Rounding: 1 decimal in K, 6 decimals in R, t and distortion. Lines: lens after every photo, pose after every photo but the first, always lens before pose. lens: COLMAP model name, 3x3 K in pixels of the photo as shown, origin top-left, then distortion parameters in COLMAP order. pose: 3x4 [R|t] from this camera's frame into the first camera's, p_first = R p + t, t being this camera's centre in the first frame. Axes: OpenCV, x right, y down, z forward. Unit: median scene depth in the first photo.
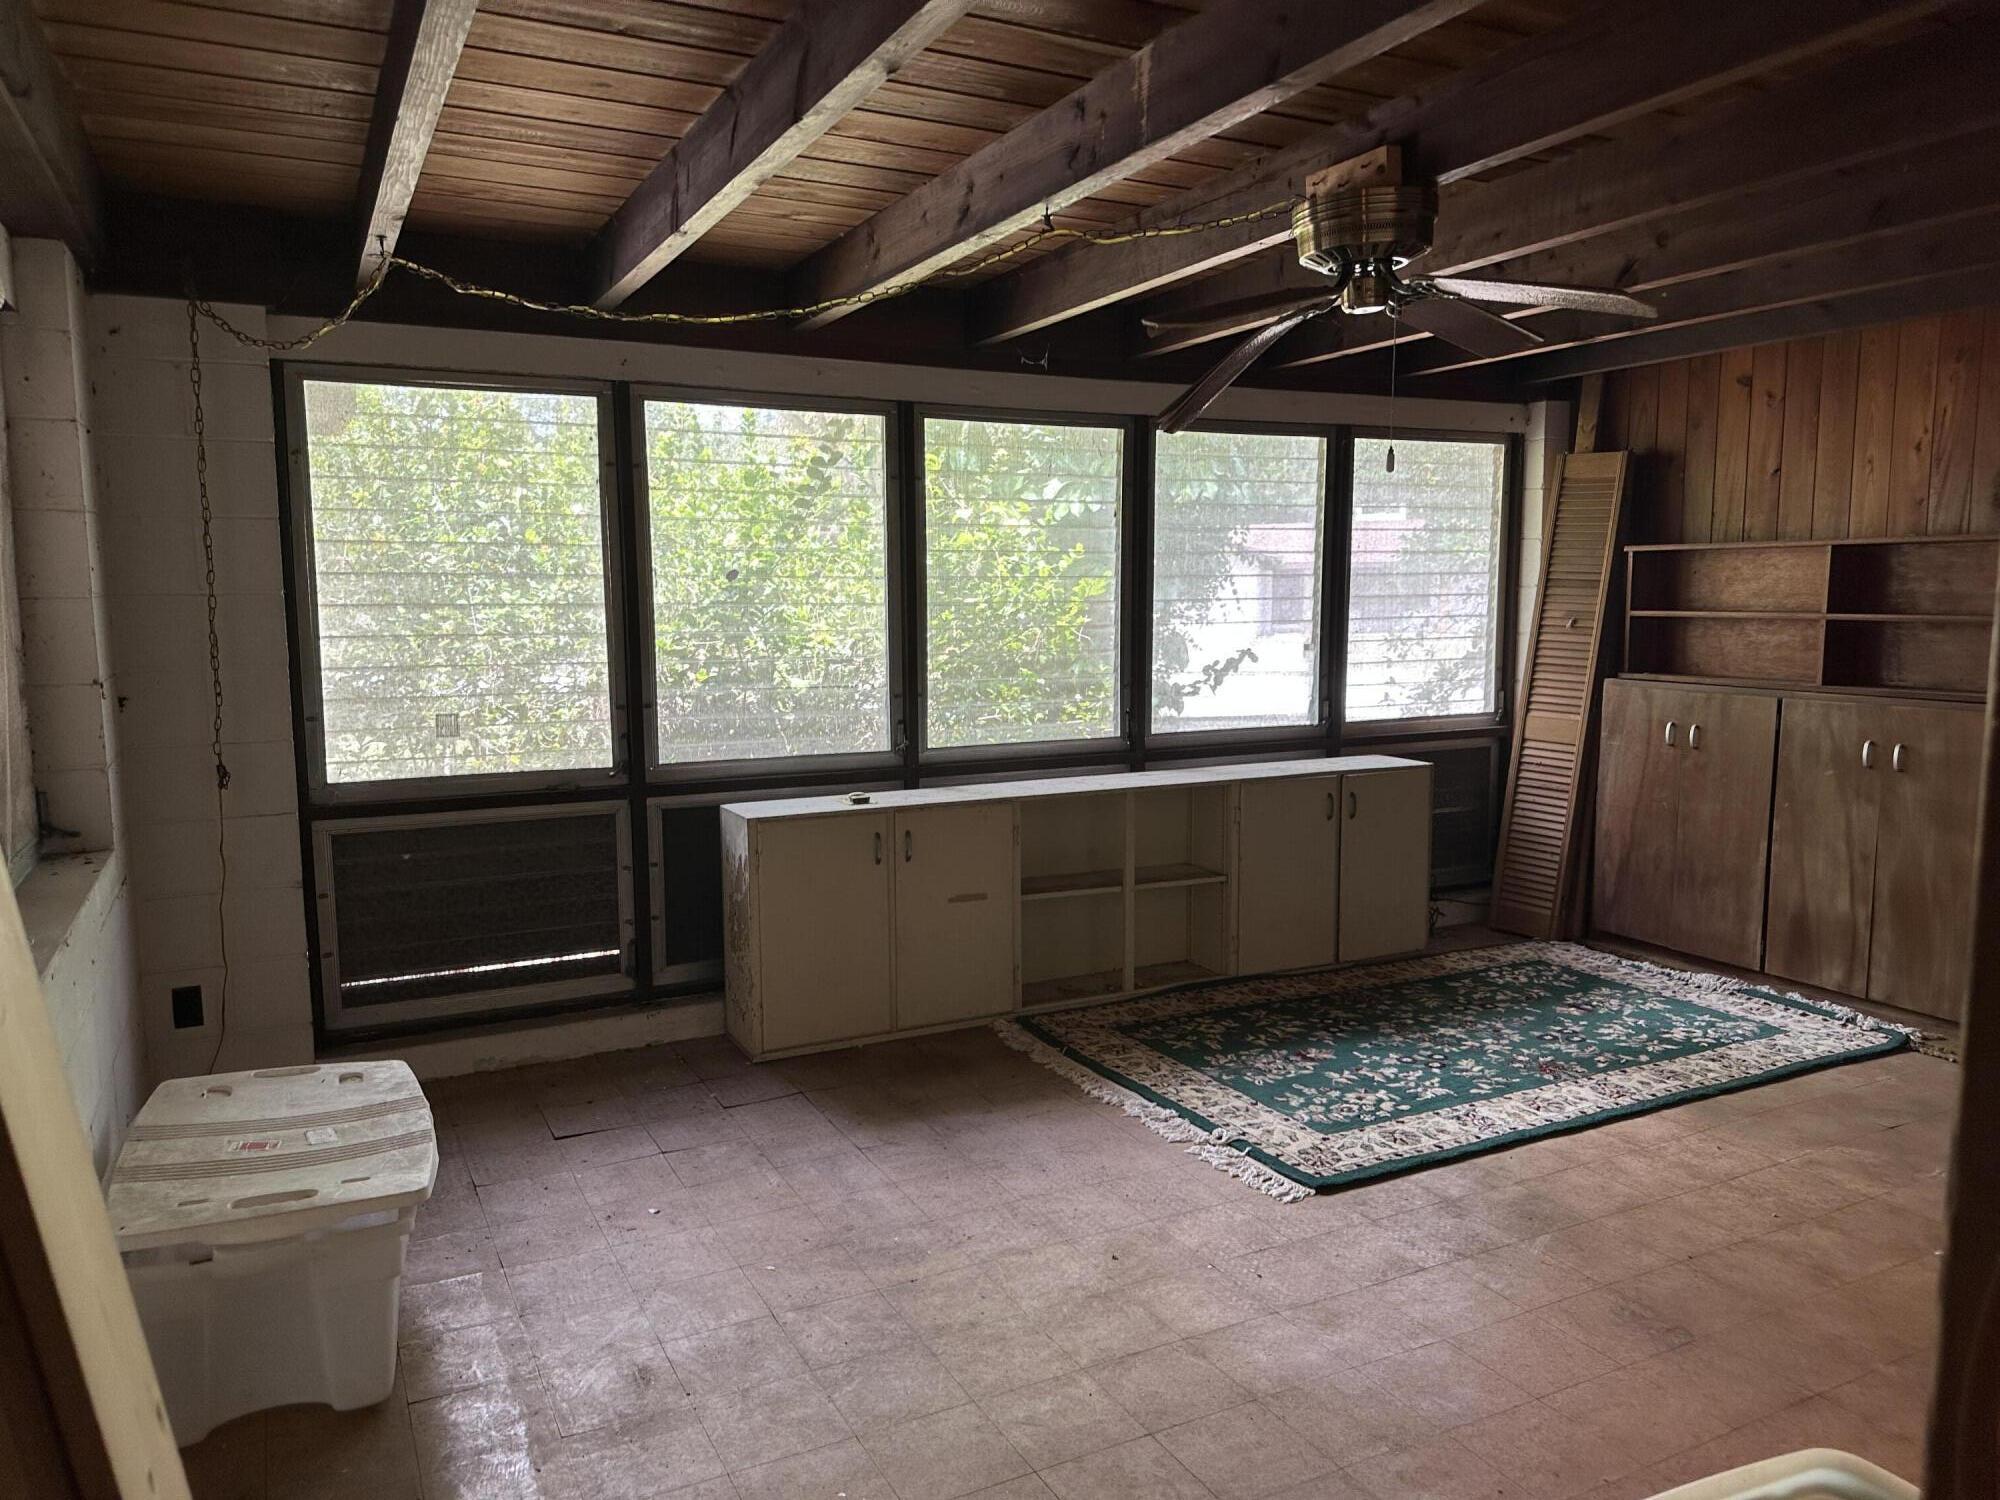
lens RADIAL K [[1381.4, 0, 988.5], [0, 1381.4, 746.3], [0, 0, 1]] dist [0.037011, -0.056844]
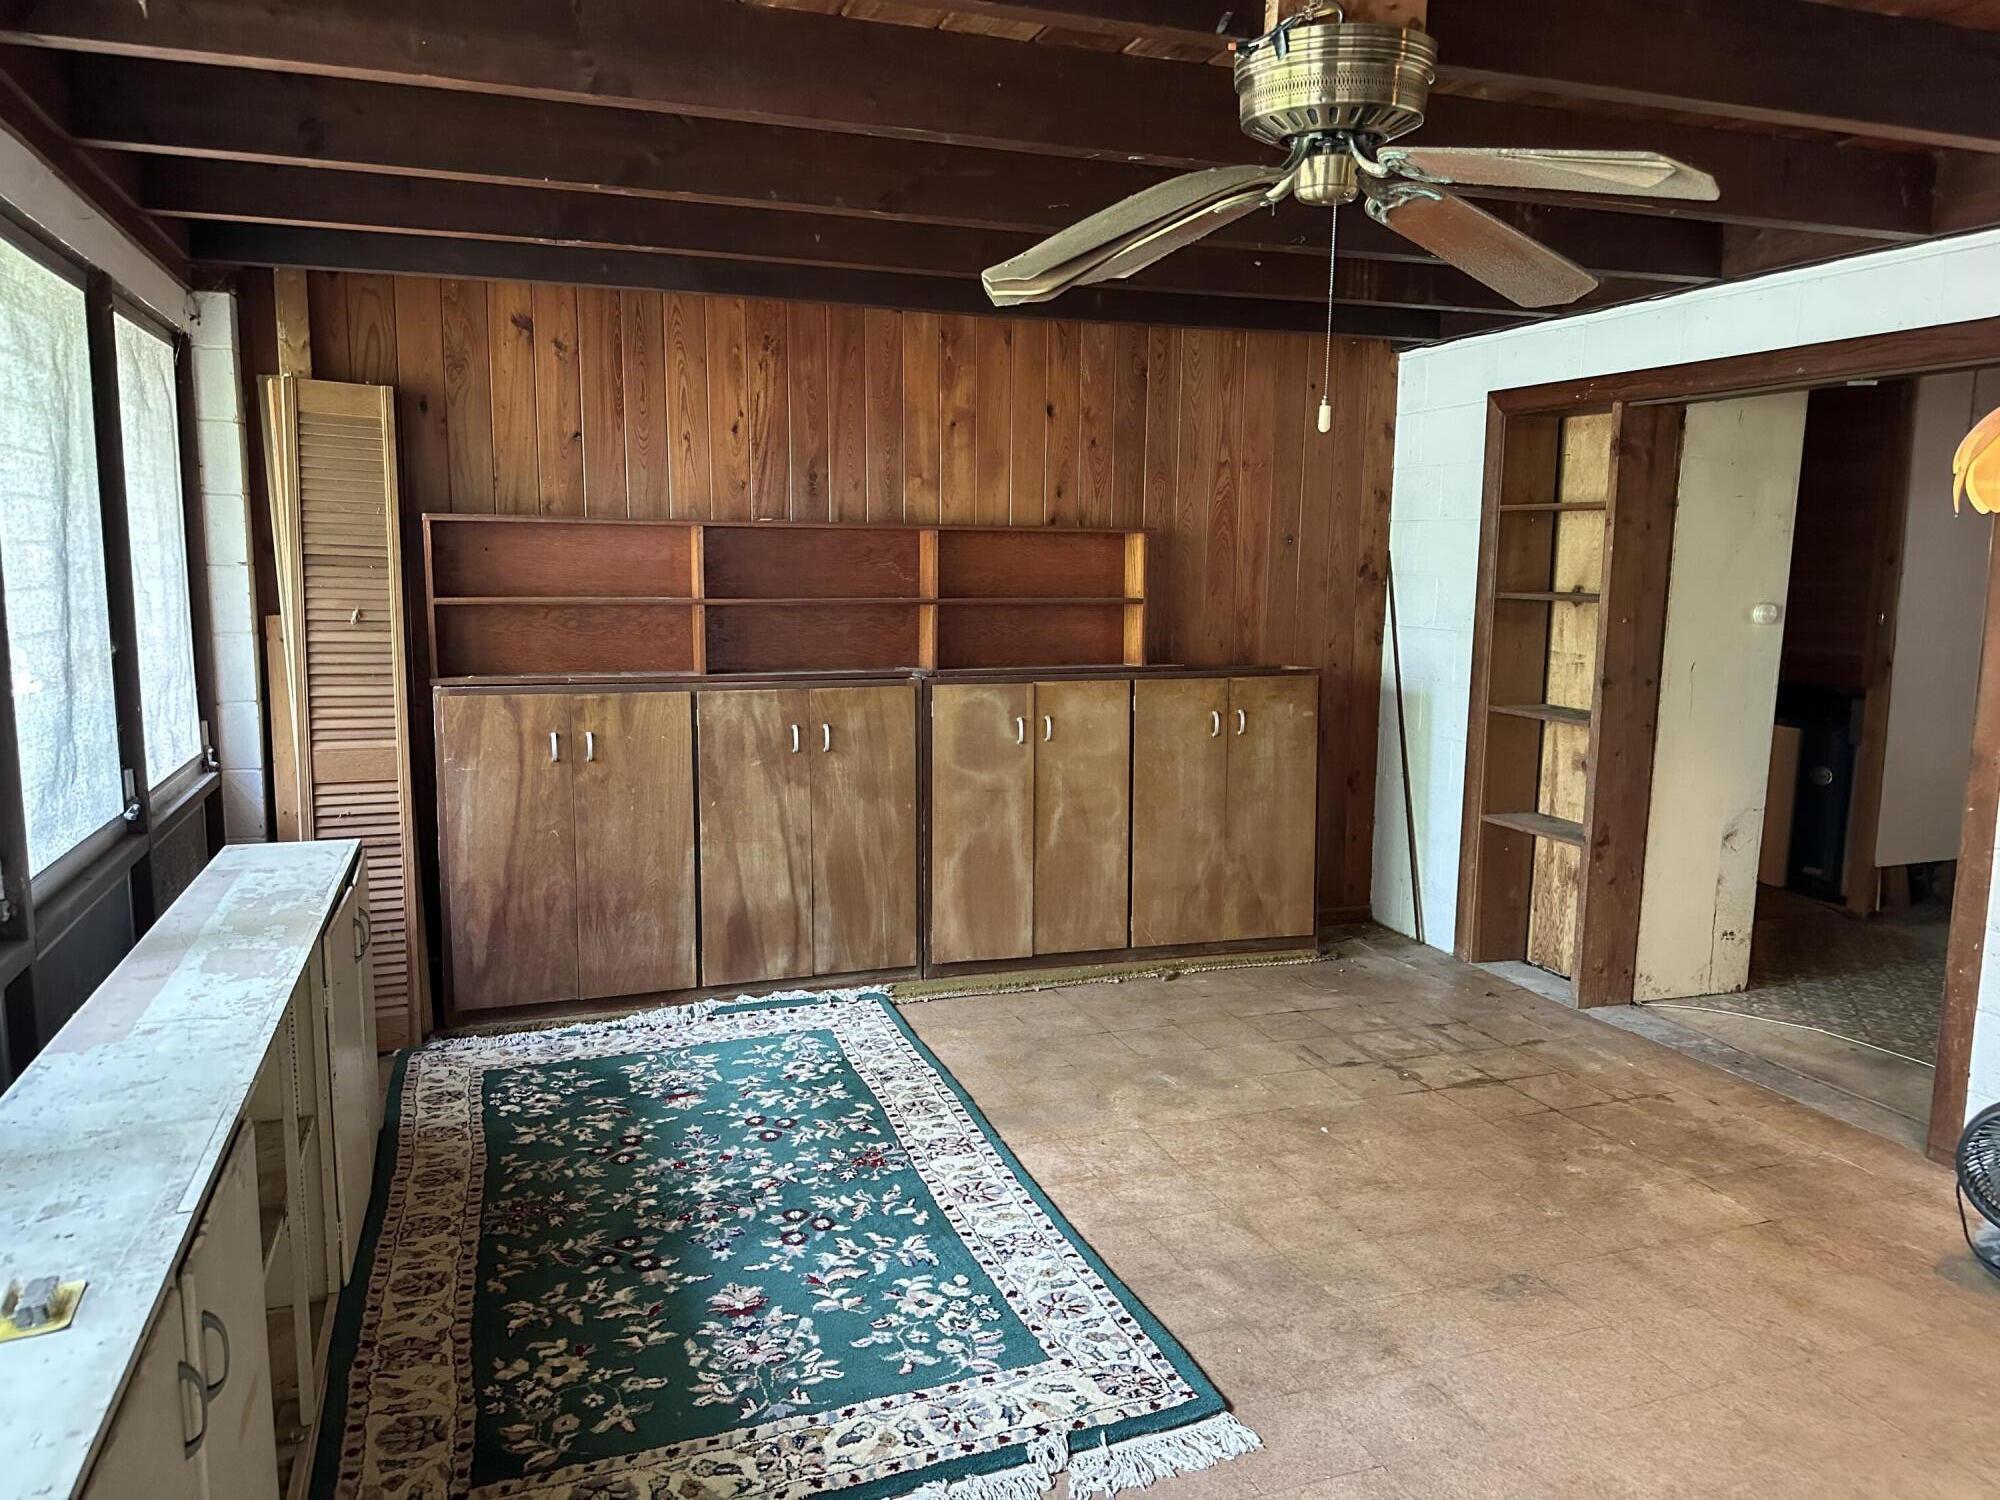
lens RADIAL K [[1381.4, 0, 988.3], [0, 1381.4, 749.0], [0, 0, 1]] dist [0.037011, -0.056844]
pose [[0.121552, -0.129505, 0.984100, -0.323589], [0.106045, 0.987472, 0.116850, -0.086042], [-0.986904, 0.090156, 0.133763, 0.715735]]
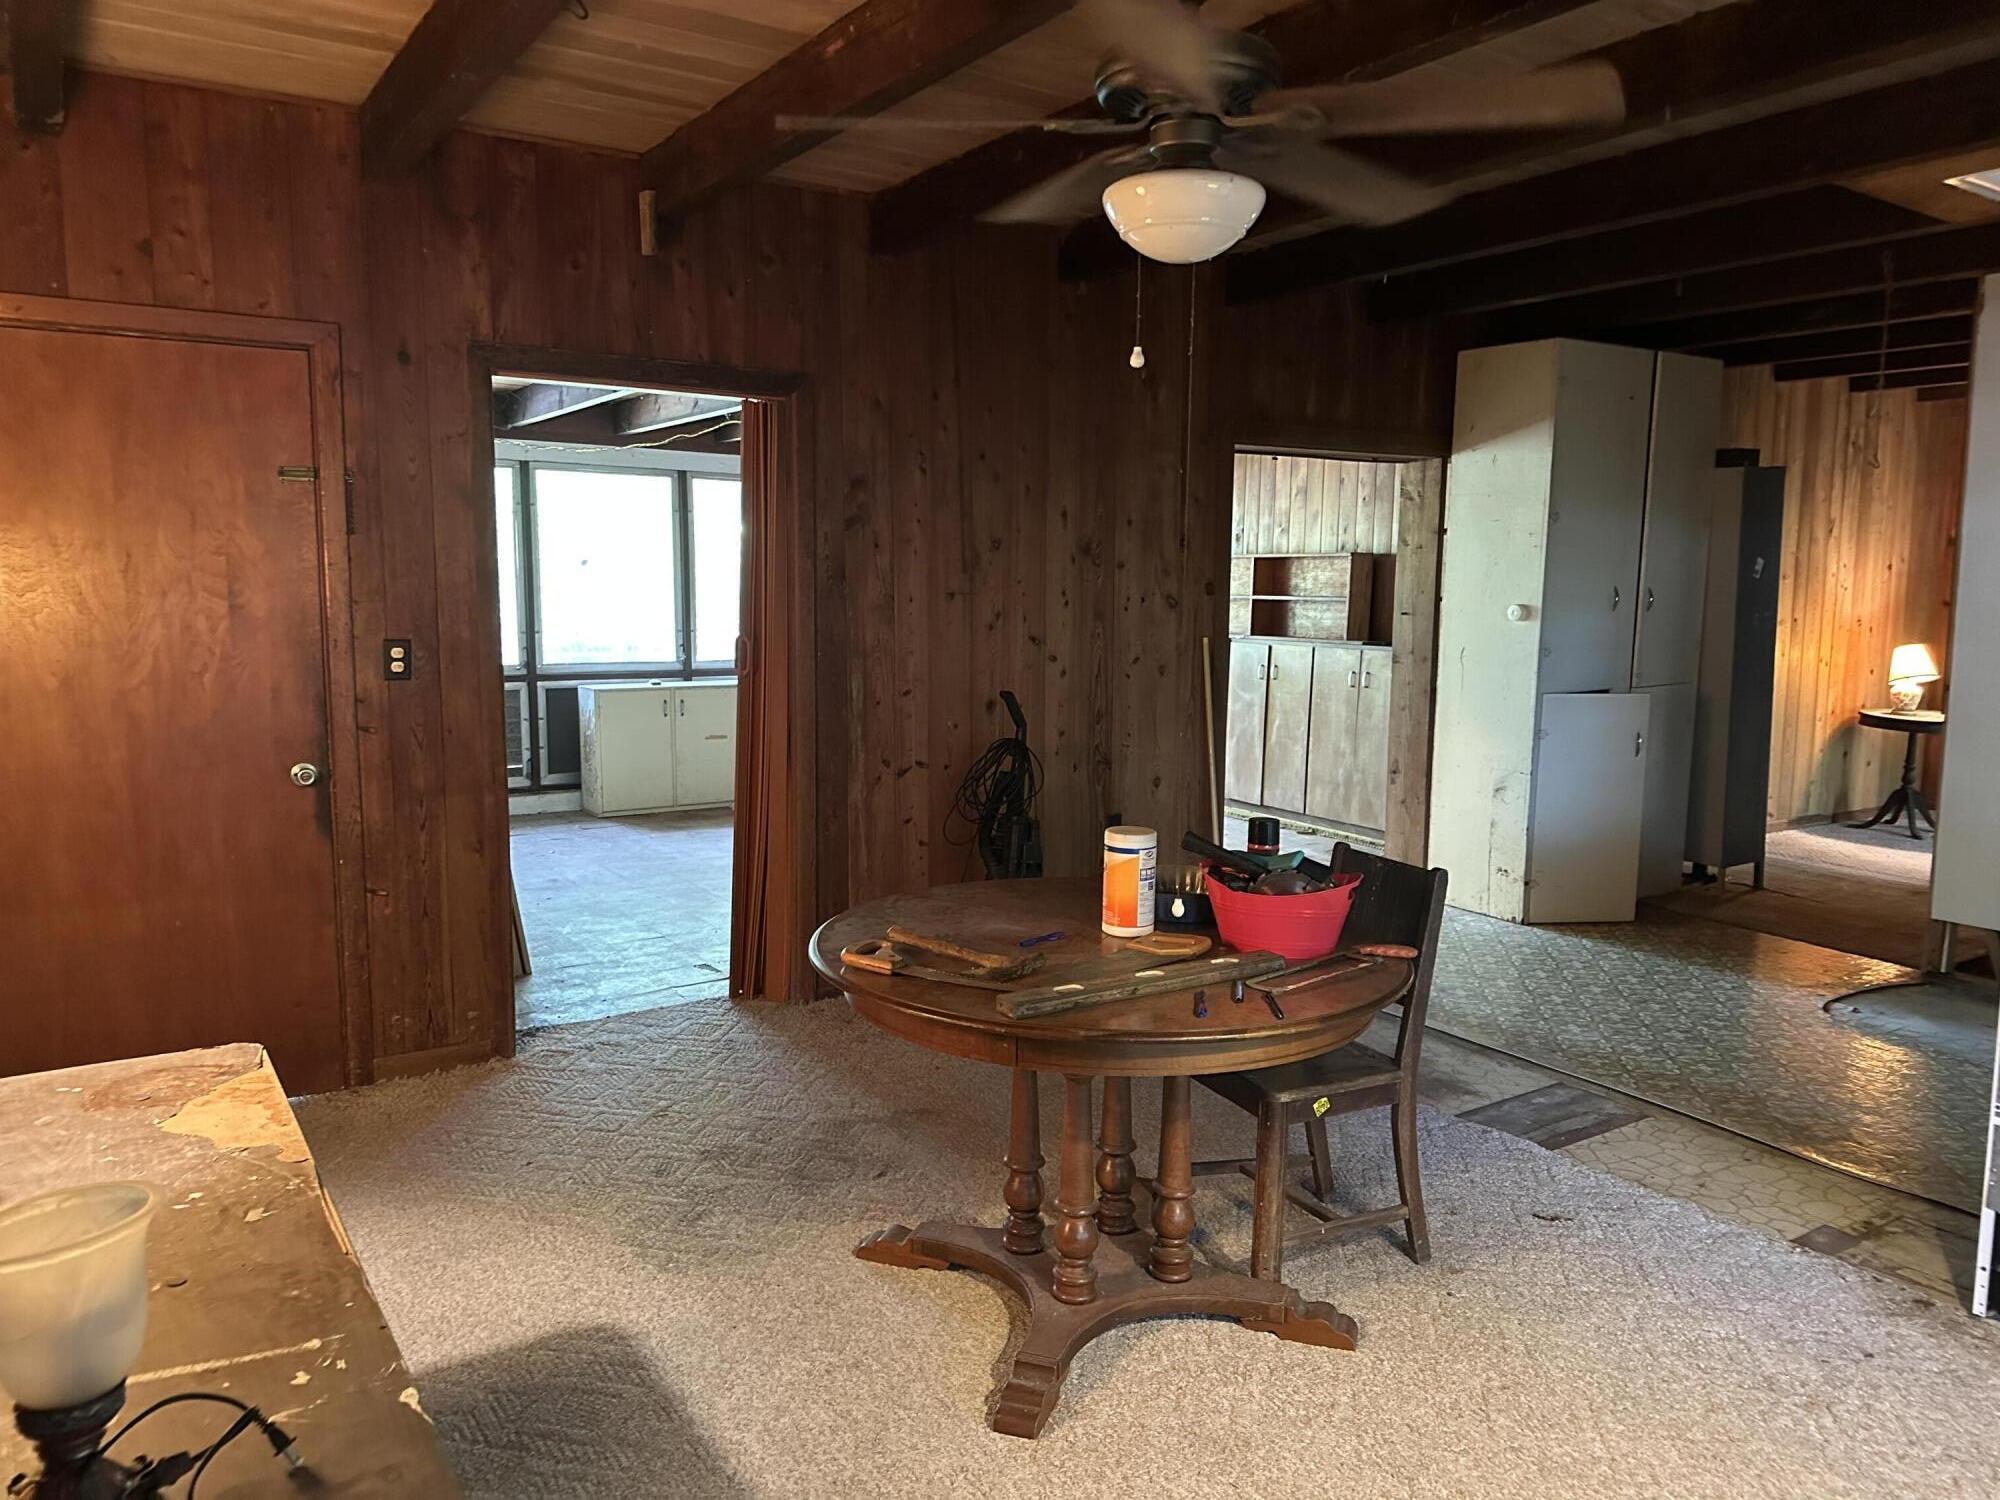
lens RADIAL K [[1381.4, 0, 1004.8], [0, 1381.4, 754.9], [0, 0, 1]] dist [0.037011, -0.056844]
pose [[0.991104, 0.001172, 0.133082, 0.125924], [-0.002800, 0.999923, 0.012050, 0.111928], [-0.133058, -0.012316, 0.991032, -0.921964]]
